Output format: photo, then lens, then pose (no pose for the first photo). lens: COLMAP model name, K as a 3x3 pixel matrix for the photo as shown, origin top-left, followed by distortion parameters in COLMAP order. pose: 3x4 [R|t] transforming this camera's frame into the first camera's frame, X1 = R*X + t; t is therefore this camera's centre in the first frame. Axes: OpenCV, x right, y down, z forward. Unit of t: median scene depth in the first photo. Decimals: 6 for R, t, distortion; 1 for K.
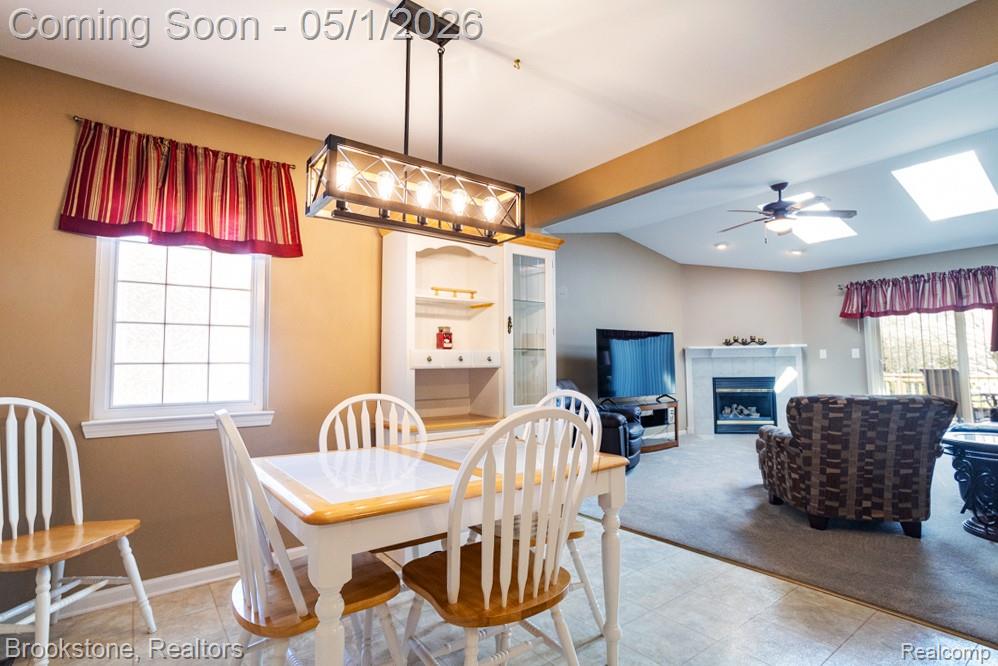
lens RADIAL K [[490.8, 0, 499.0], [0, 490.8, 333.0], [0, 0, 1]] dist [-0.045632, 0.032282]
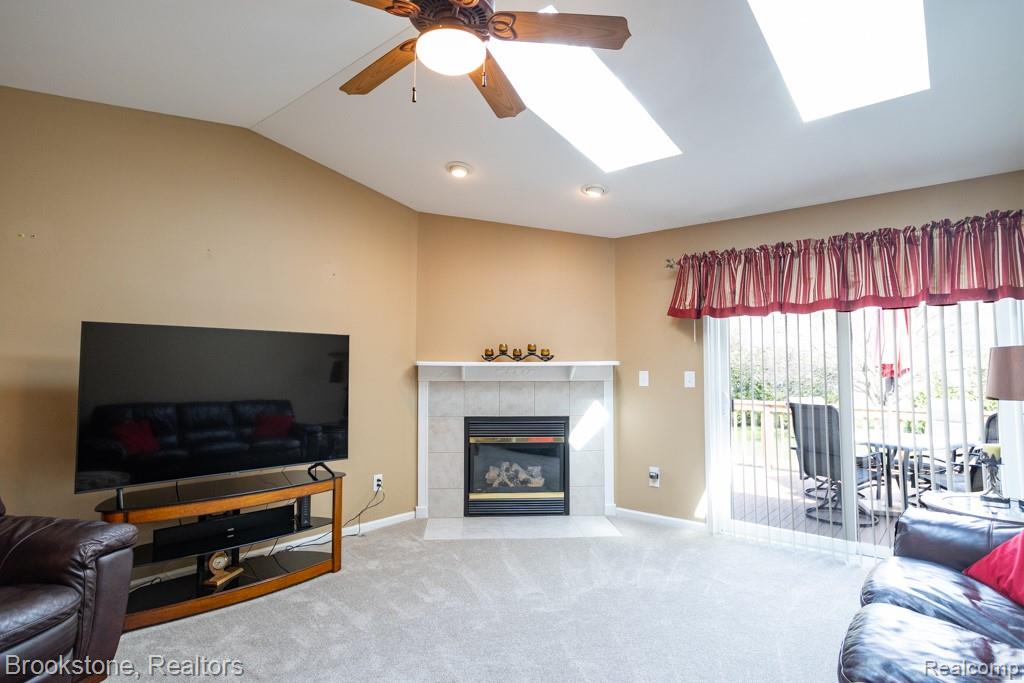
lens RADIAL K [[538.2, 0, 512.0], [0, 538.2, 341.5], [0, 0, 1]] dist [-0.062873, 0.048219]
pose [[0.975821, 0.023456, 0.217309, 0.803580], [-0.027686, 0.999481, 0.016441, -0.016397], [-0.216811, -0.022060, 0.975964, 0.871896]]
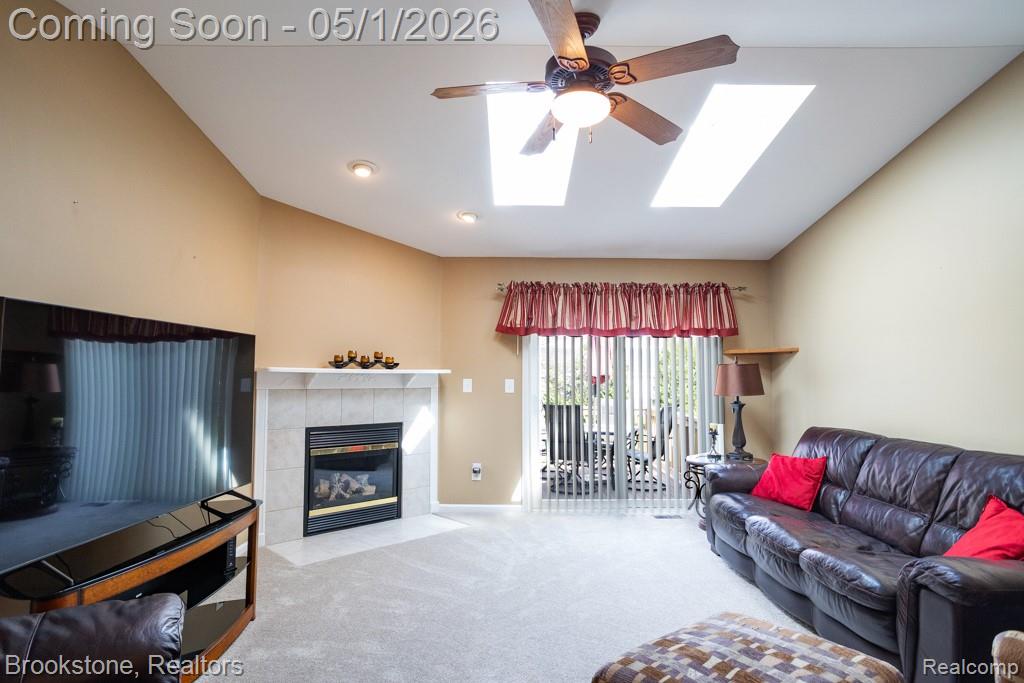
lens RADIAL K [[538.2, 0, 512.0], [0, 538.2, 341.5], [0, 0, 1]] dist [-0.062873, 0.048219]
pose [[0.607529, 0.066604, 0.791500, 0.267377], [-0.068347, 0.997166, -0.031450, 0.005938], [-0.791352, -0.034990, 0.610359, 1.096064]]
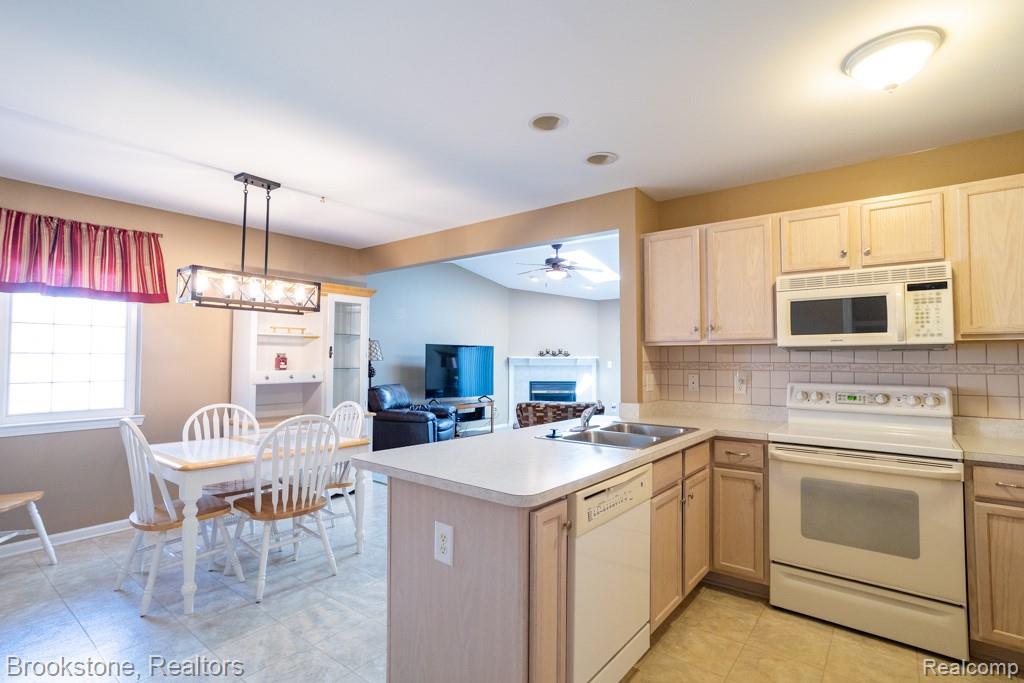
lens RADIAL K [[503.6, 0, 512.0], [0, 503.6, 341.5], [0, 0, 1]] dist [-0.045632, 0.032282]
pose [[0.969282, 0.023228, 0.244854, 0.173747], [-0.031339, 0.999080, 0.029284, -0.106130], [-0.243949, -0.036058, 0.969118, -0.530300]]
